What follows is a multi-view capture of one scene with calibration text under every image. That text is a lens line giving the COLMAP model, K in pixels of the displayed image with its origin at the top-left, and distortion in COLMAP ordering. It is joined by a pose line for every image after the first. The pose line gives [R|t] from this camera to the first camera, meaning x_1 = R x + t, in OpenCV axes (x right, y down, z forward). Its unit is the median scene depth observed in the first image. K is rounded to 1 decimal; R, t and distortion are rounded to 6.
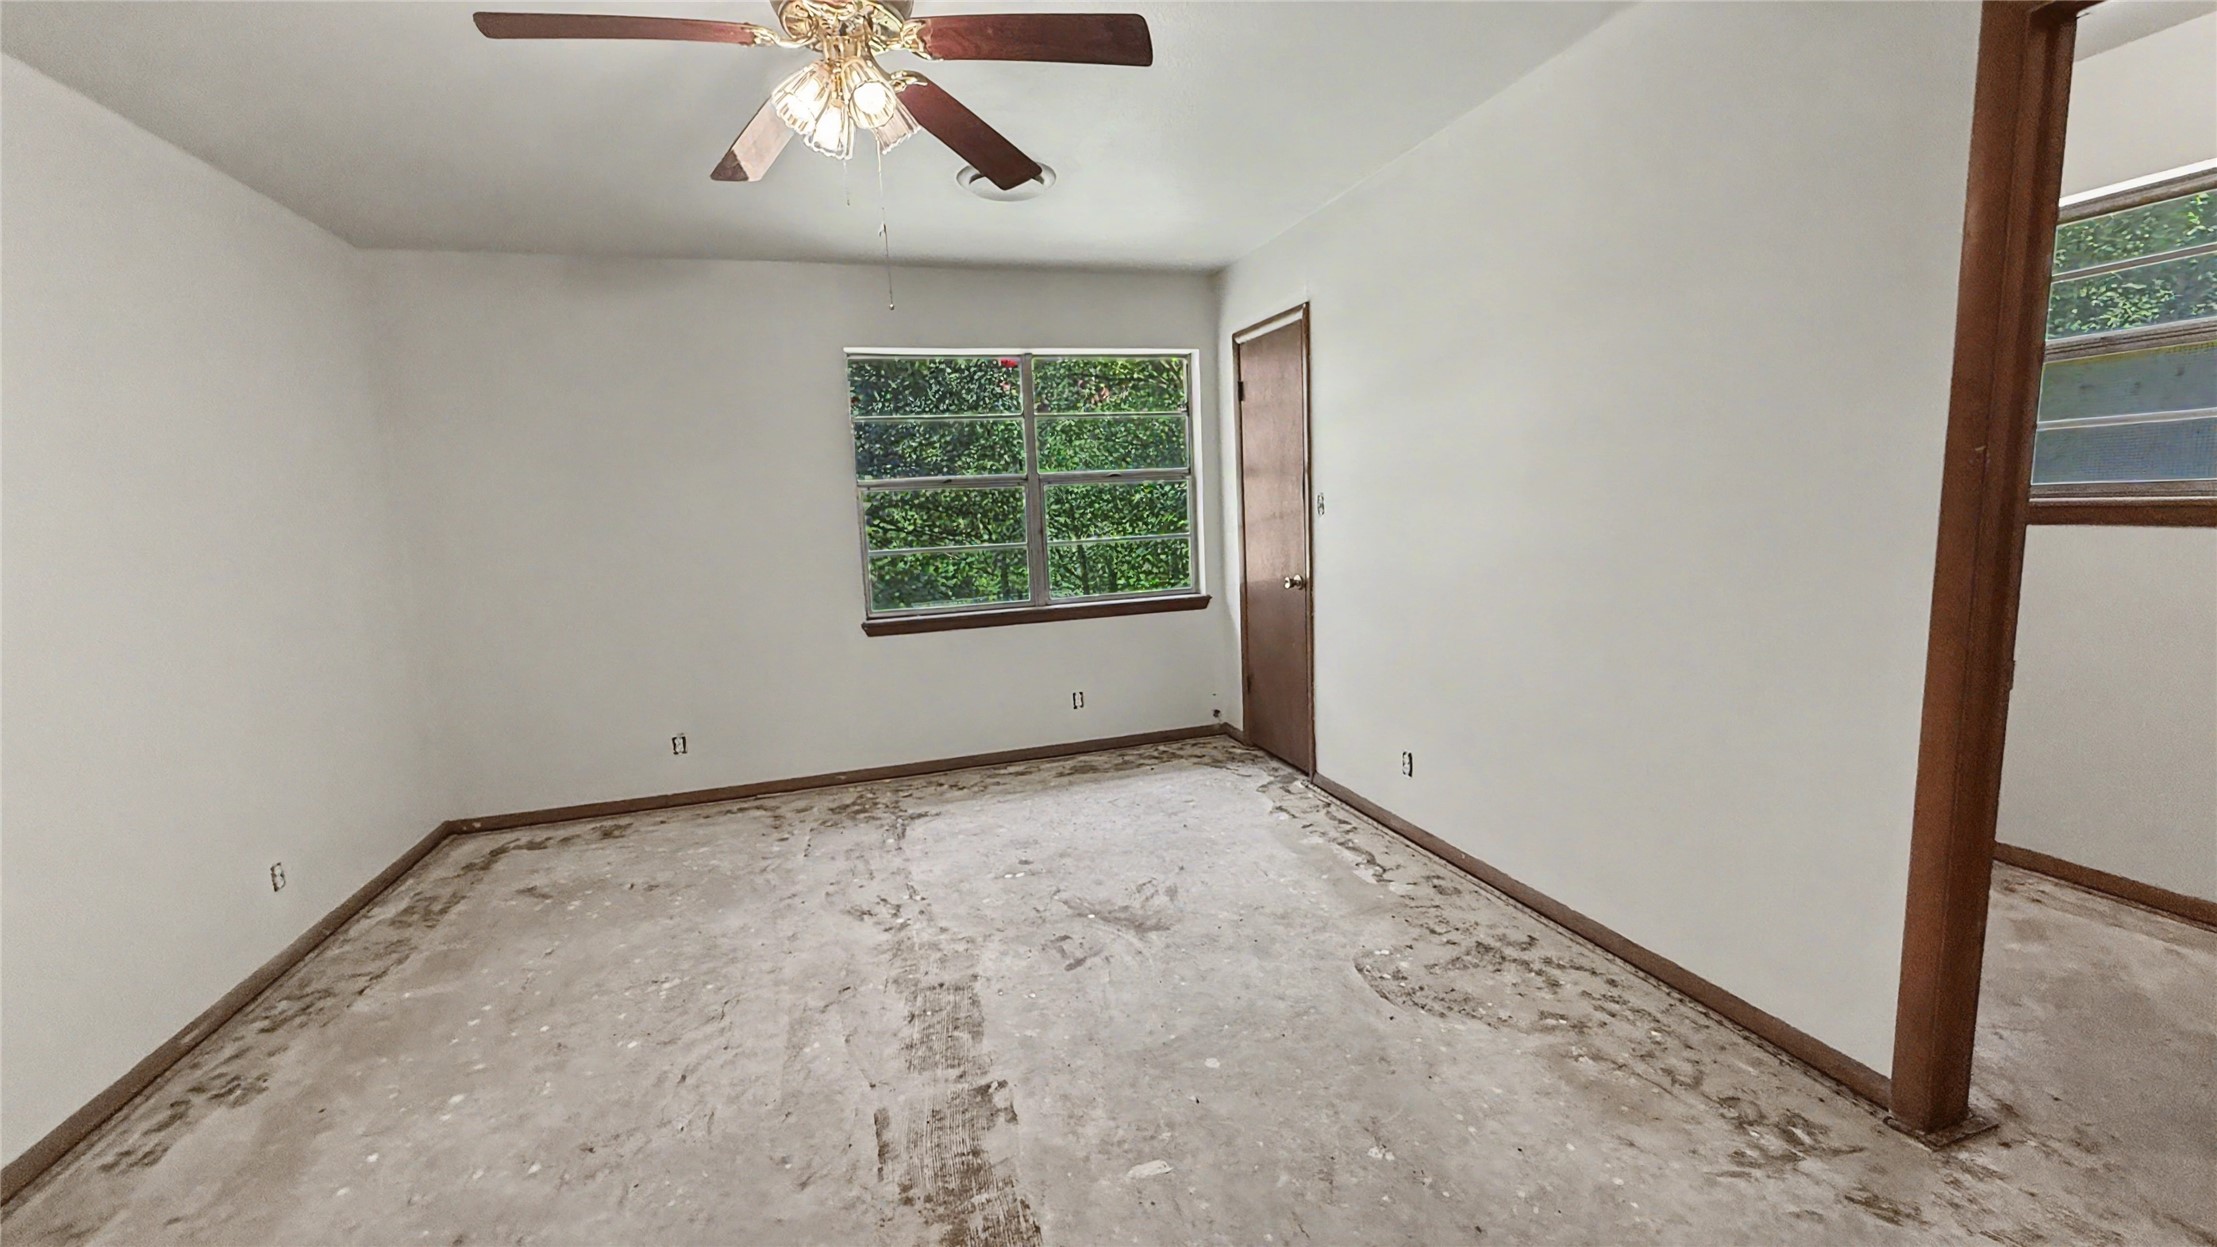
lens RADIAL K [[888.5, 0, 1108.5], [0, 888.5, 623.5], [0, 0, 1]] dist [0.001335, 0.000163]
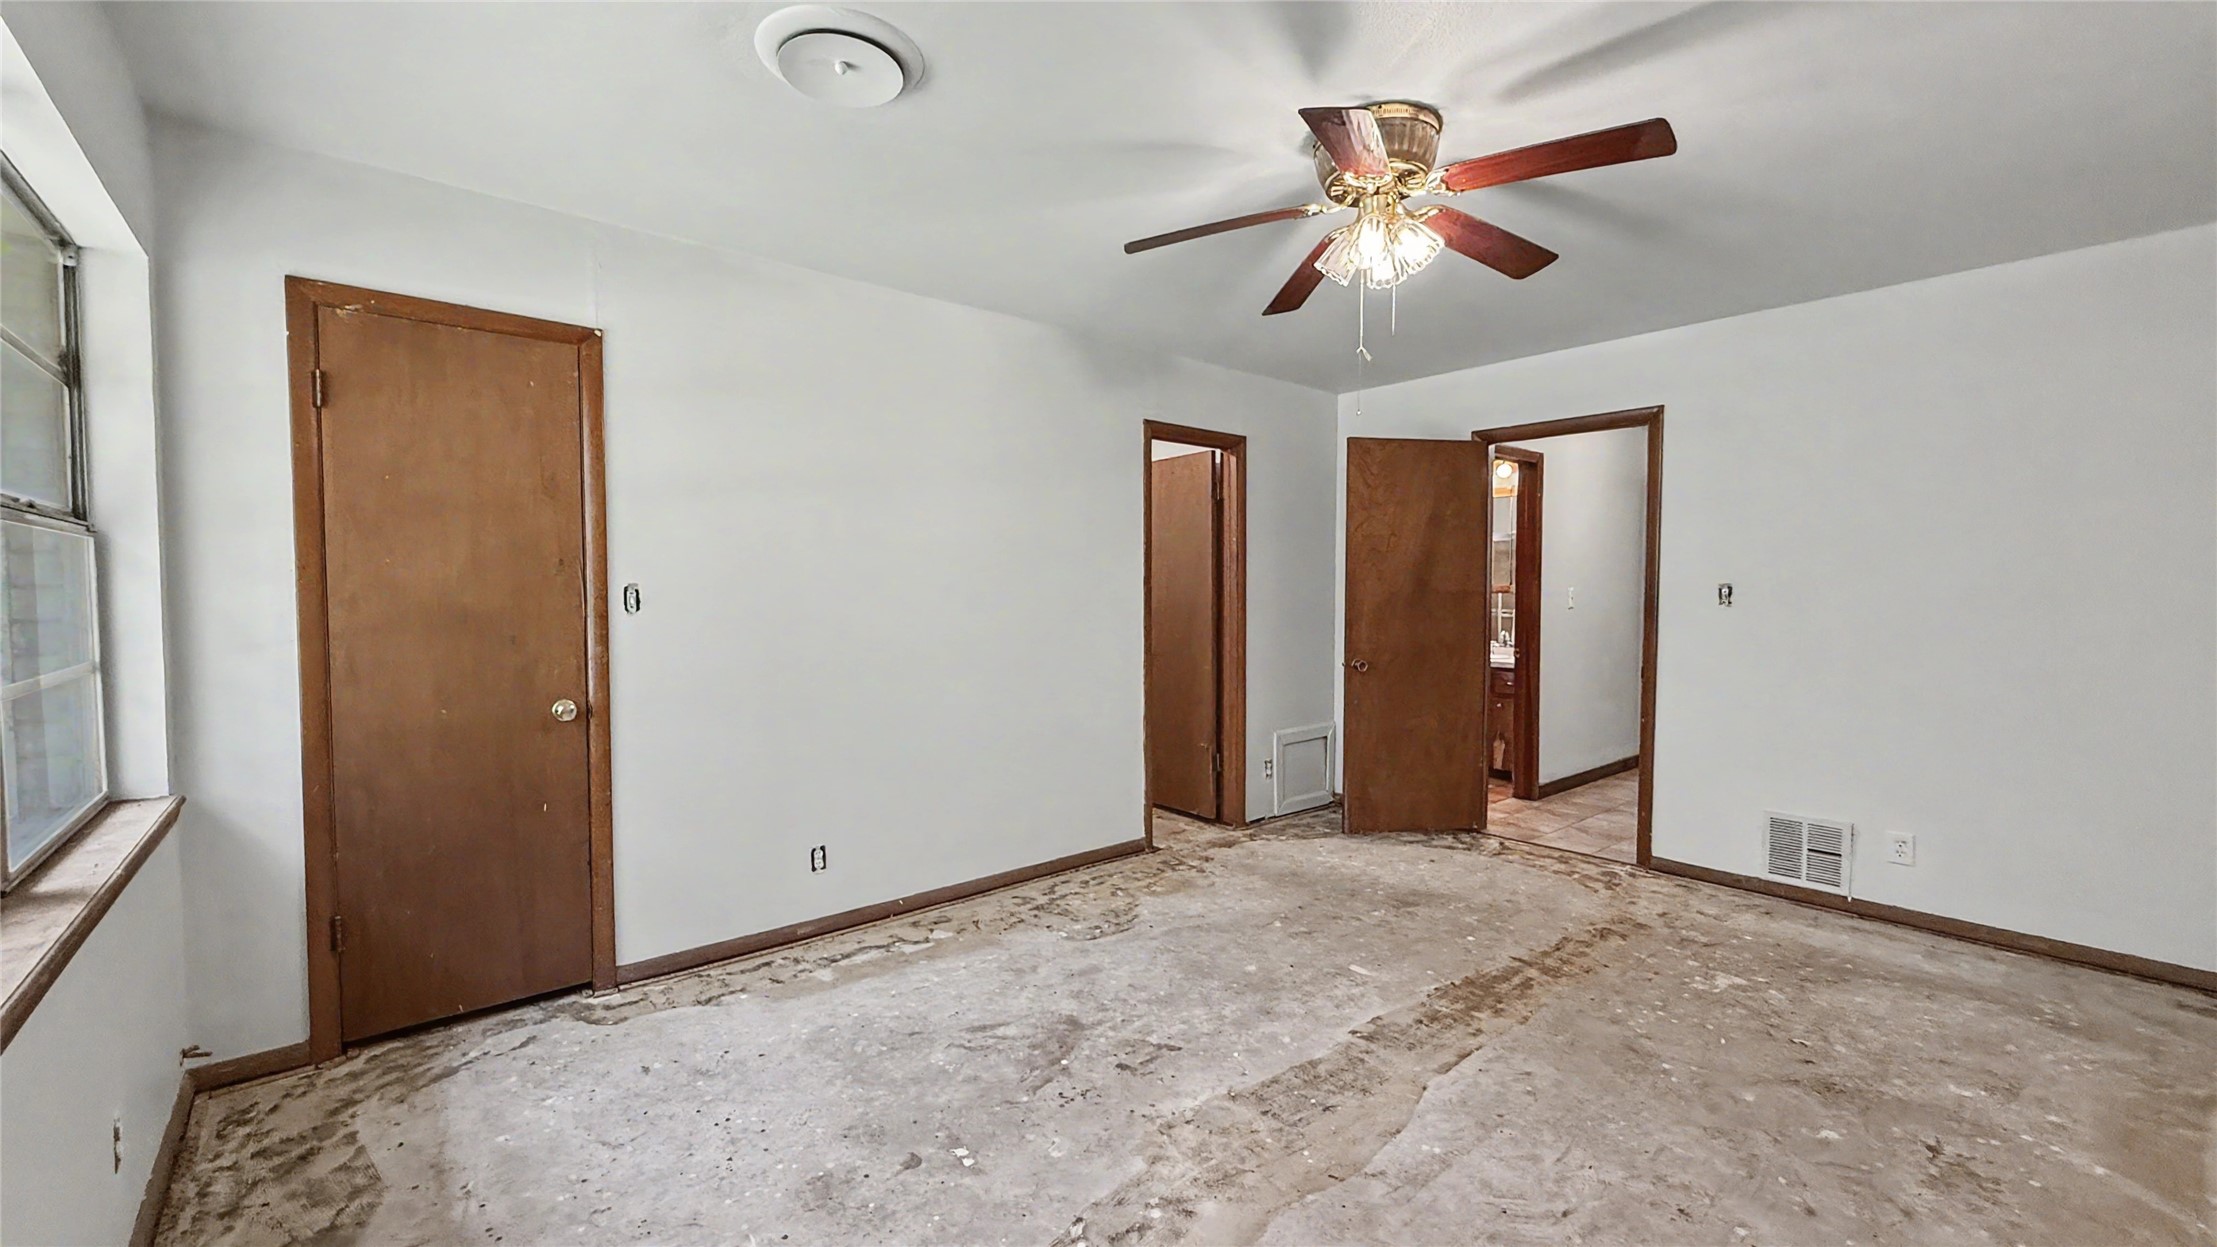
lens RADIAL K [[888.5, 0, 1108.5], [0, 888.5, 623.5], [0, 0, 1]] dist [0.001335, 0.000163]
pose [[-0.398322, 0.010726, 0.917183, -0.880615], [0.141796, 0.988631, 0.050018, -0.130858], [-0.906219, 0.149976, -0.395315, 1.327079]]
